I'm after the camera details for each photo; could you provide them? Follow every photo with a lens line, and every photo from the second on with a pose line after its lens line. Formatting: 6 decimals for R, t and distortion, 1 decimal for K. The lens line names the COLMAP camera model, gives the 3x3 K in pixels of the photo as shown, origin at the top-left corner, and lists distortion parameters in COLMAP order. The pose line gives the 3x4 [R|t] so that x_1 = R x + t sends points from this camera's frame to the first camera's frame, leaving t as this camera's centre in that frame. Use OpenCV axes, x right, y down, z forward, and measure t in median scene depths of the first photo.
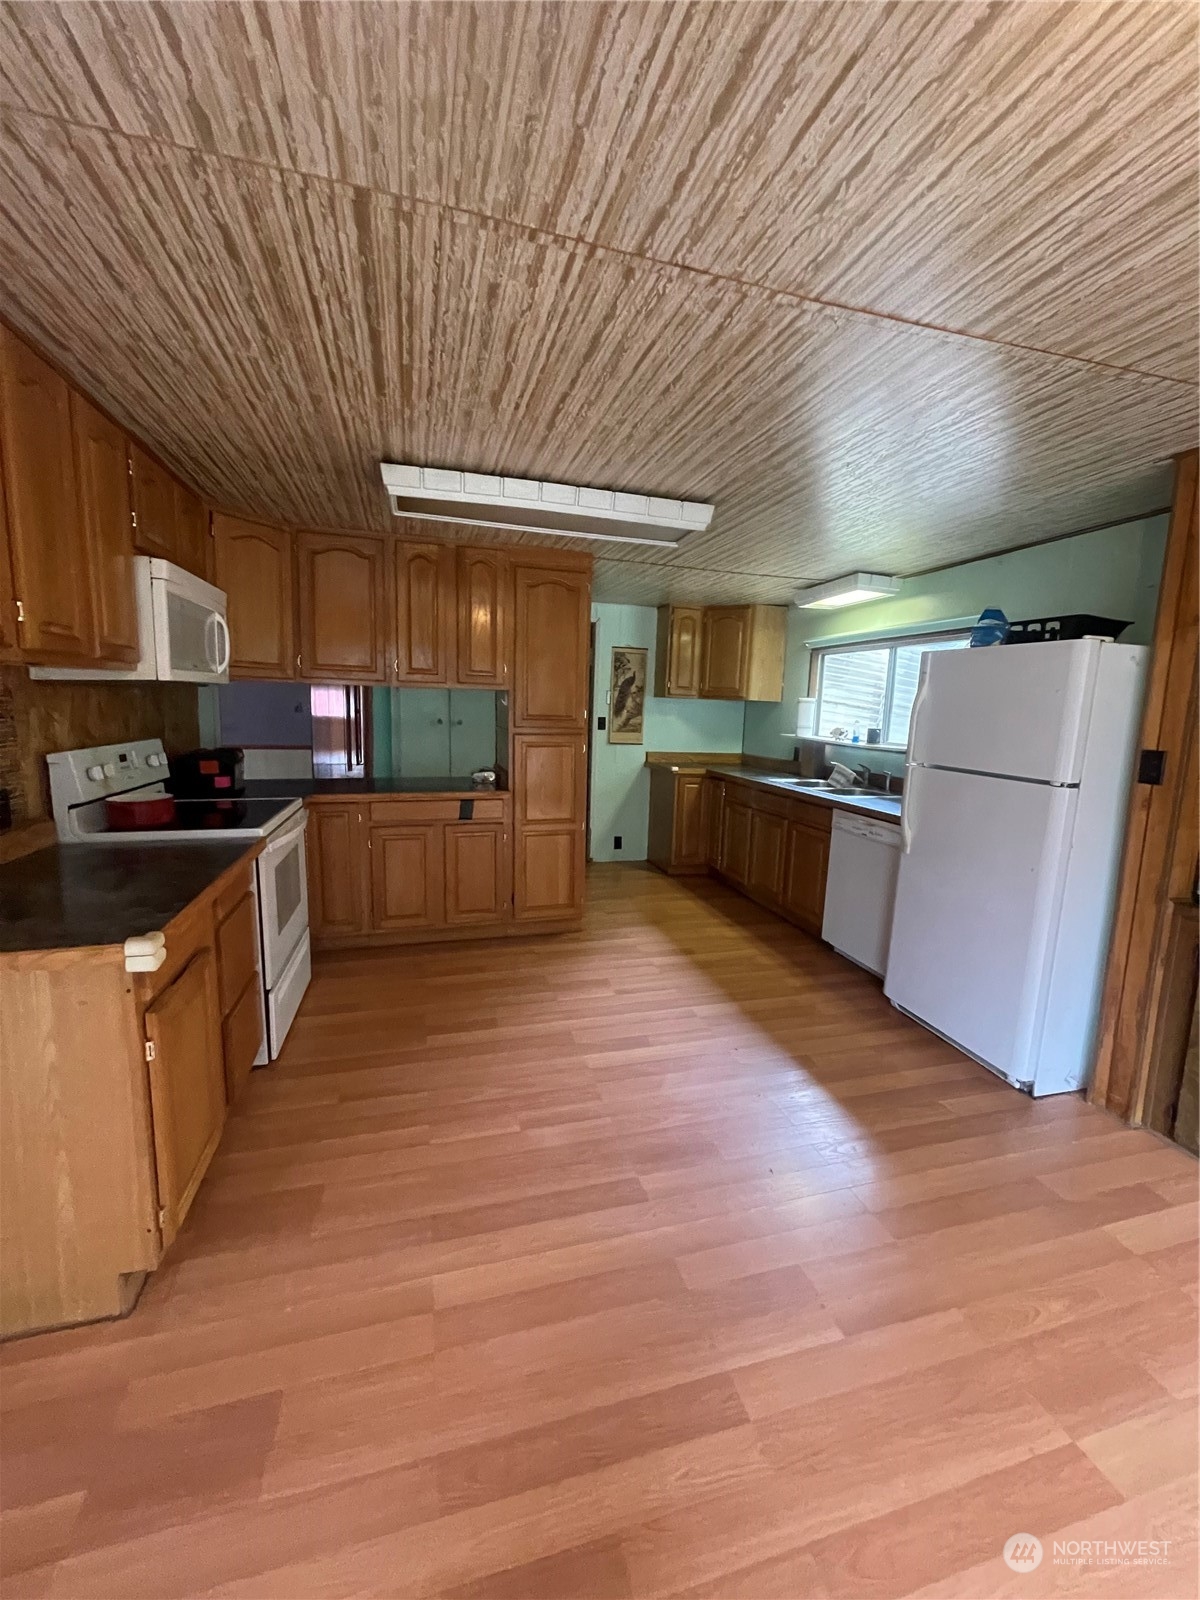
lens RADIAL K [[642.0, 0, 601.3], [0, 642.0, 793.4], [0, 0, 1]] dist [-0.000338, -0.000512]
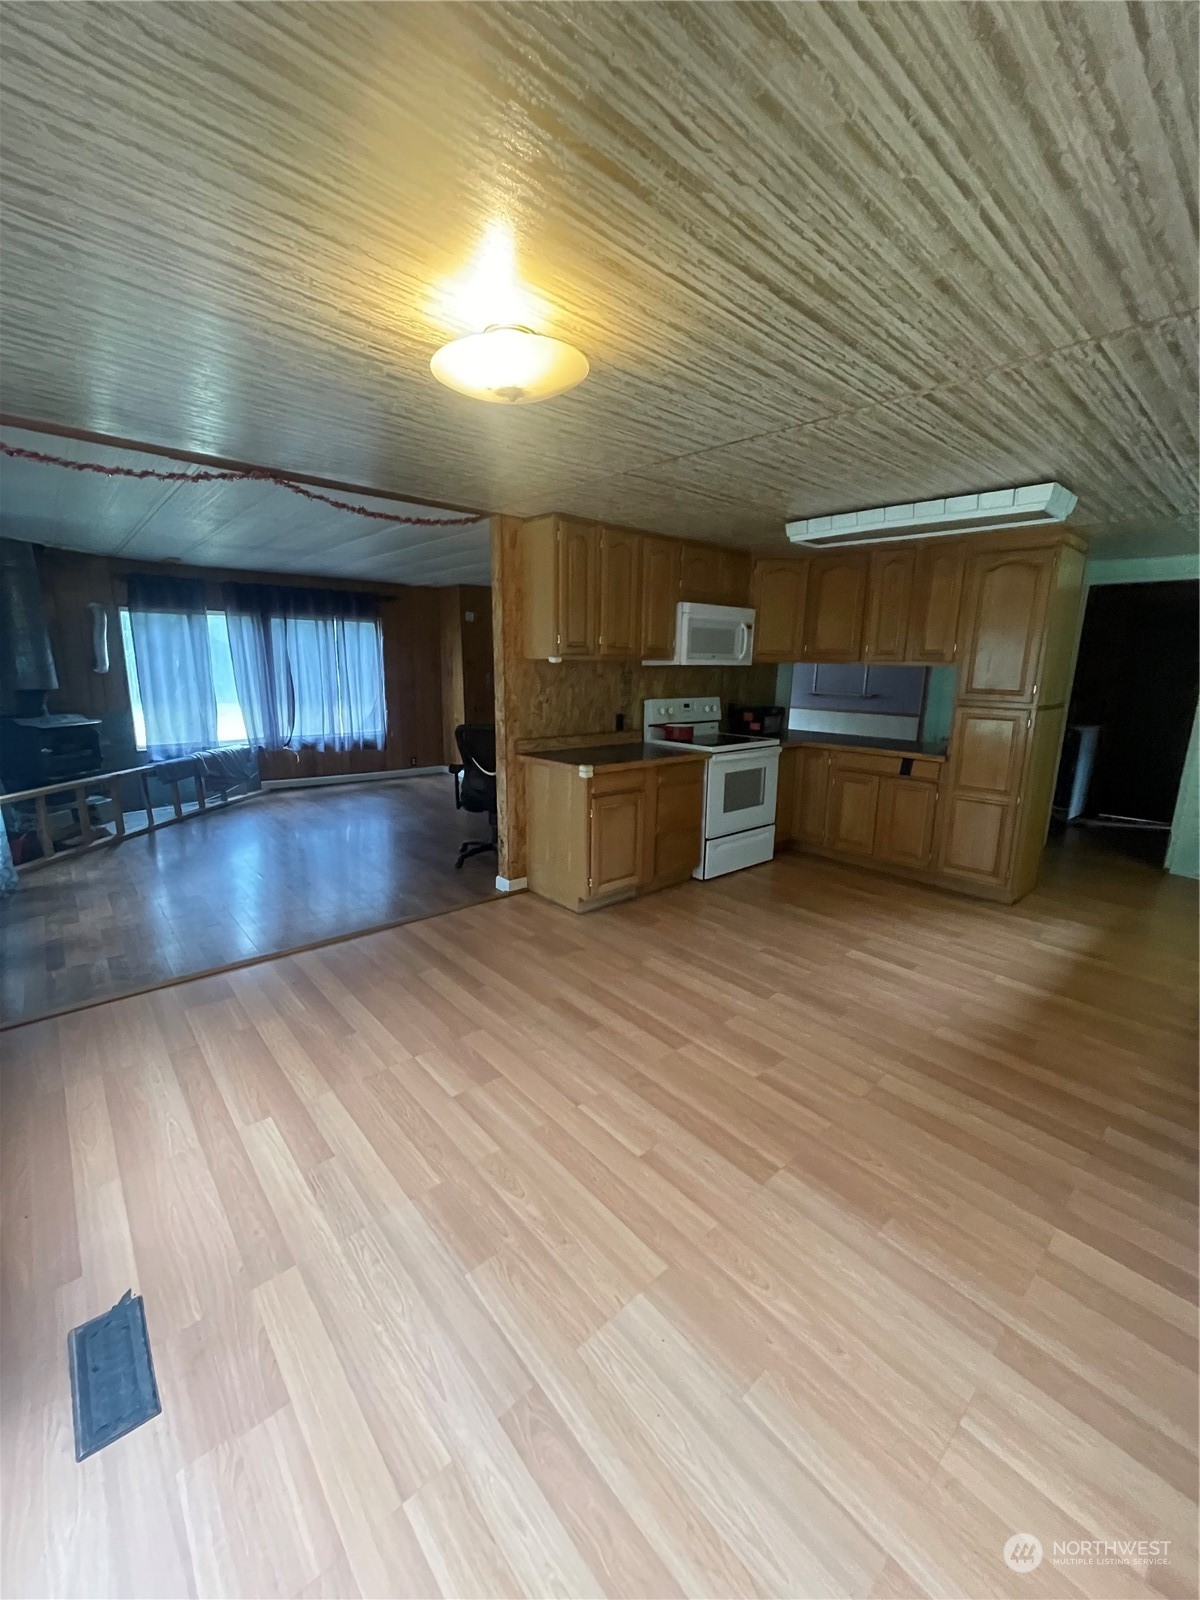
lens RADIAL K [[642.0, 0, 607.2], [0, 642.0, 796.6], [0, 0, 1]] dist [-0.000338, -0.000512]
pose [[0.434518, 0.169767, -0.884519, 0.972880], [-0.130813, 0.983557, 0.124514, 0.005069], [0.891113, 0.061603, 0.449581, -0.058395]]
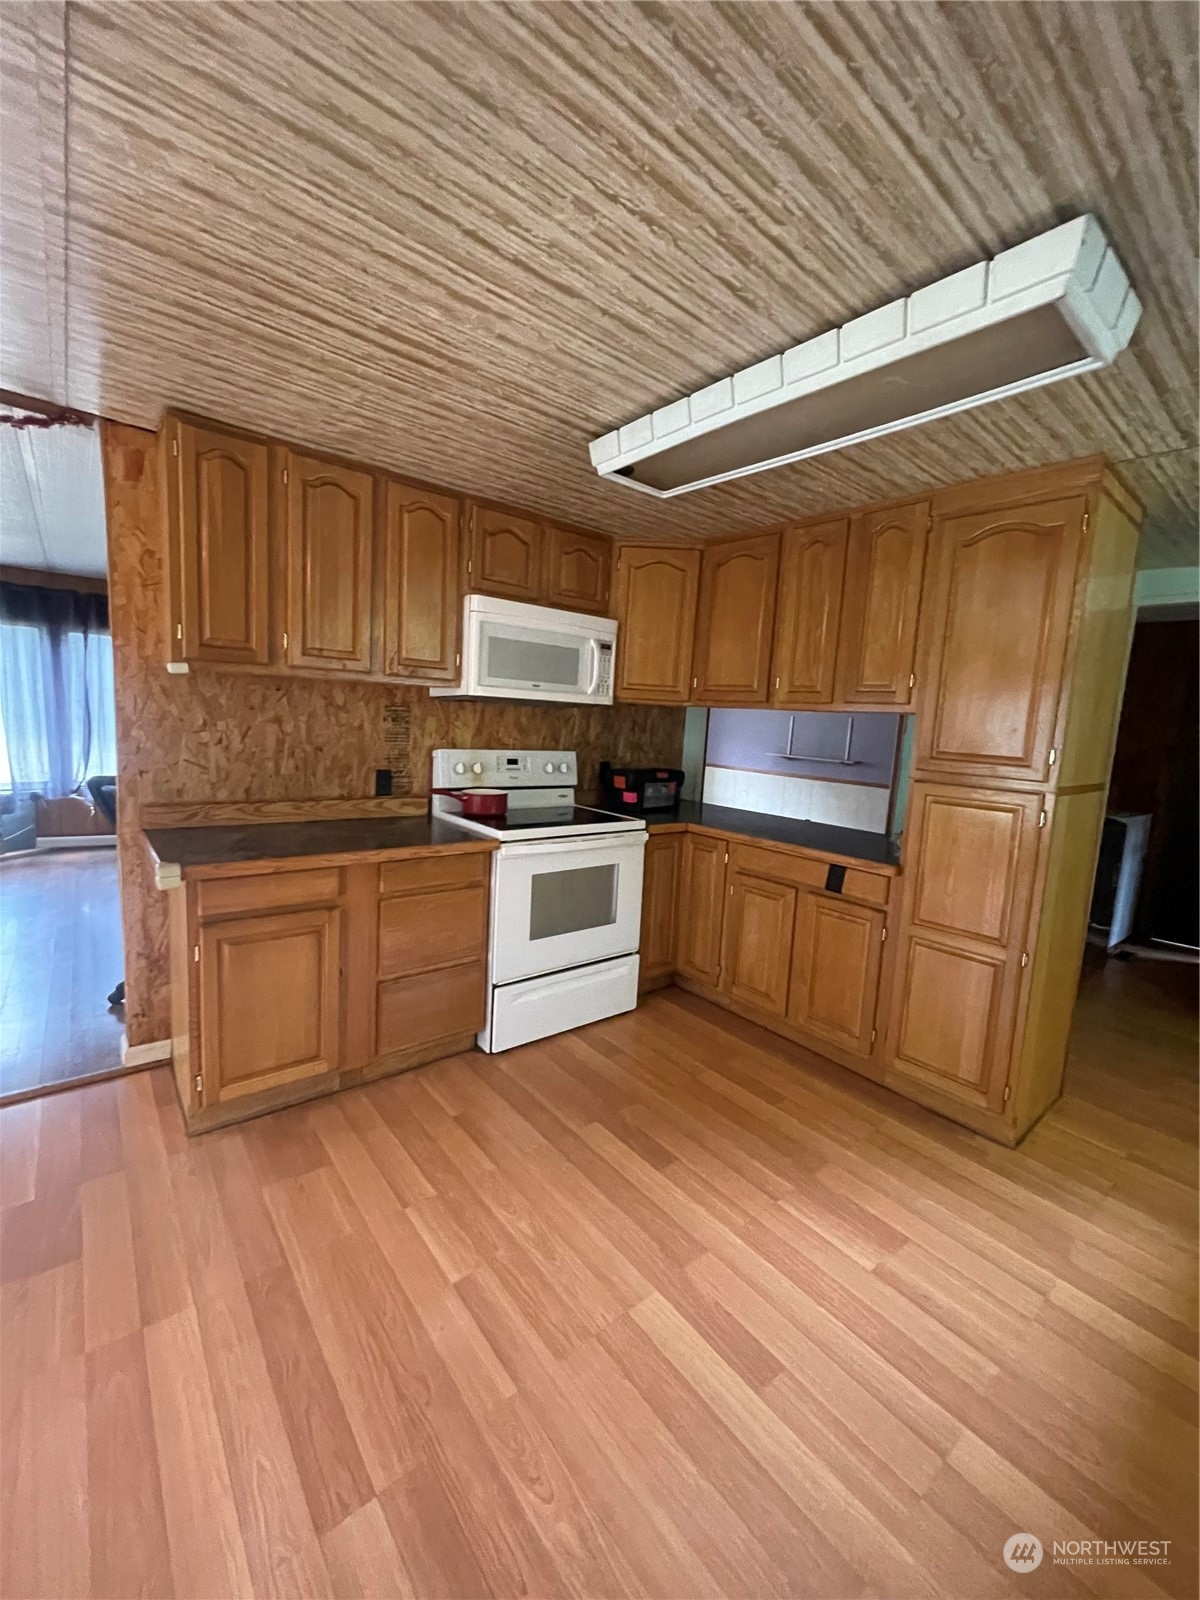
lens RADIAL K [[642.0, 0, 611.1], [0, 642.0, 795.4], [0, 0, 1]] dist [-0.000338, -0.000512]
pose [[0.403826, 0.107552, -0.908492, 0.517762], [-0.173147, 0.984102, 0.039539, -0.080332], [0.898301, 0.141336, 0.416028, 0.727288]]
